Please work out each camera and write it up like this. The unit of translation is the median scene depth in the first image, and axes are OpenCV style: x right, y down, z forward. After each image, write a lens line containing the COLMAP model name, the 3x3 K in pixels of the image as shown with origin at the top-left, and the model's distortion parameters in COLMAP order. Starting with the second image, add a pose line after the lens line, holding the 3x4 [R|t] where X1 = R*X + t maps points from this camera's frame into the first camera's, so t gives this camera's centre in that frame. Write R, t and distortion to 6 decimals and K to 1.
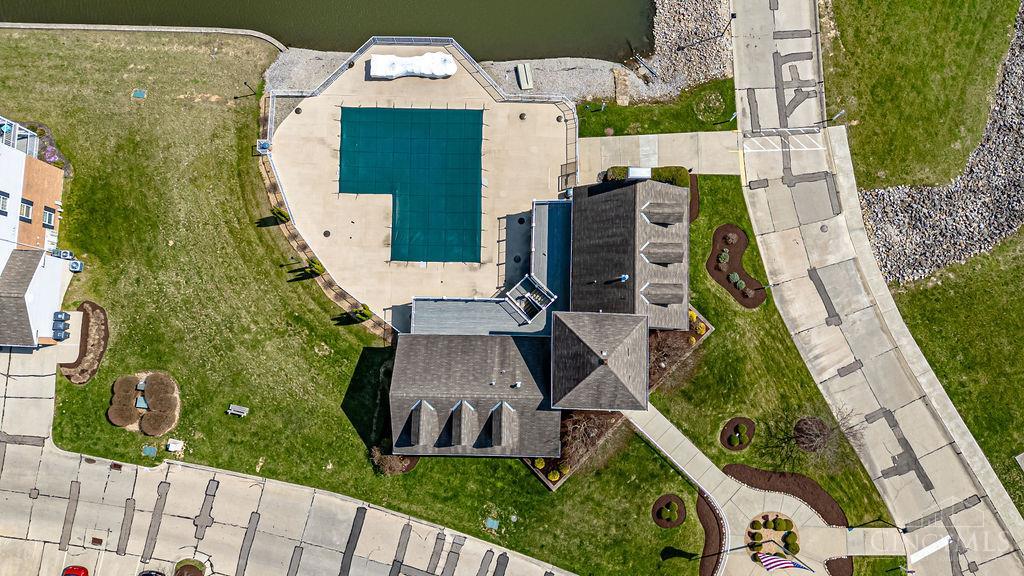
lens RADIAL K [[754.8, 0, 512.0], [0, 754.8, 288.0], [0, 0, 1]] dist [0.081317, -0.076731]
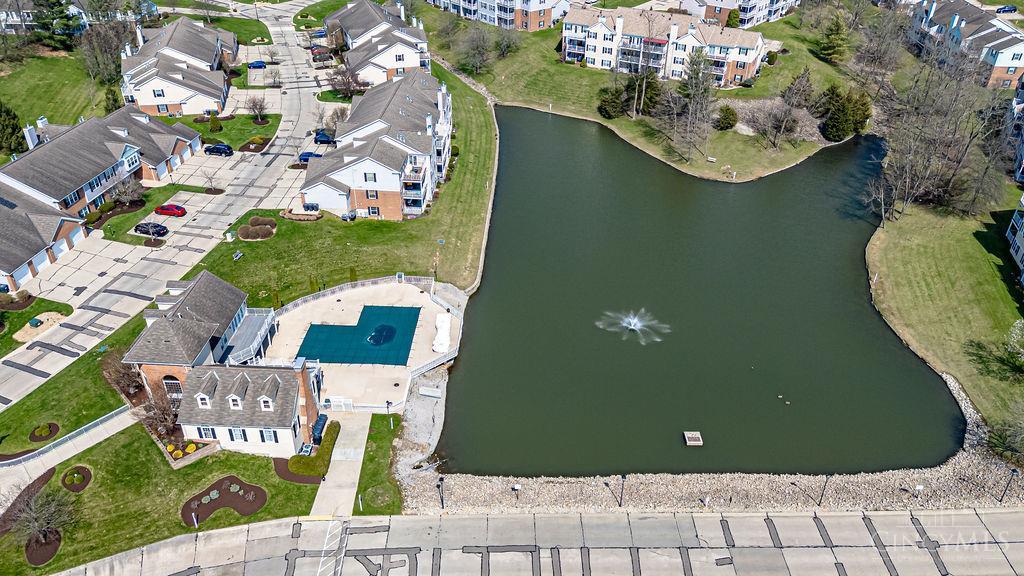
lens RADIAL K [[762.1, 0, 512.5], [0, 762.1, 271.4], [0, 0, 1]] dist [0.074044, -0.056074]
pose [[-0.025654, 0.532426, -0.846088, 1.062987], [-0.995814, 0.060665, 0.068370, -0.546833], [0.087729, 0.844300, 0.528641, 0.148882]]
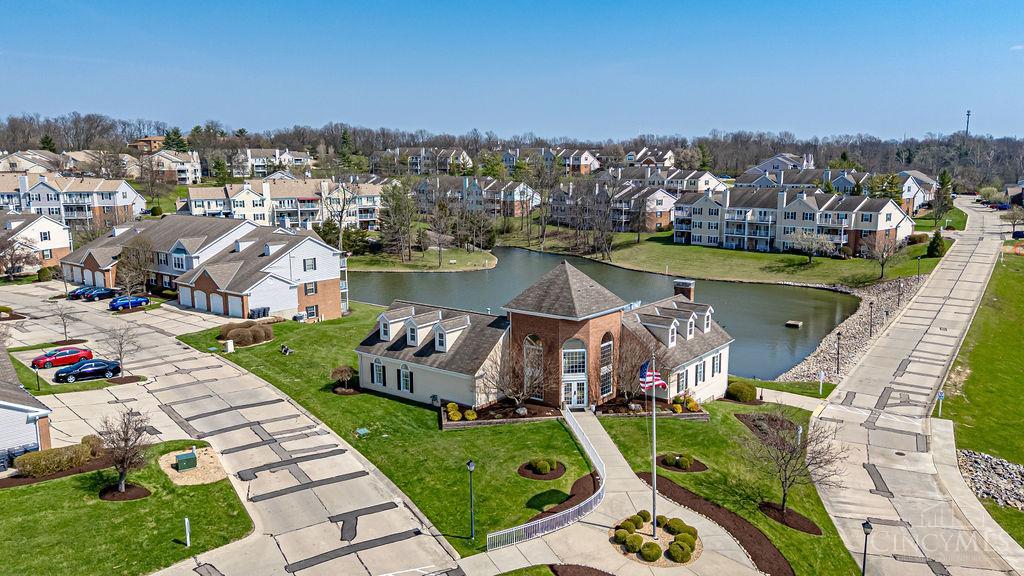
lens RADIAL K [[747.6, 0, 512.0], [0, 747.6, 288.0], [0, 0, 1]] dist [0.081129, -0.077070]
pose [[0.799023, 0.098402, -0.593193, 0.552327], [-0.597506, 0.240576, -0.764925, 0.763919], [0.067438, 0.965629, 0.251022, 0.608229]]
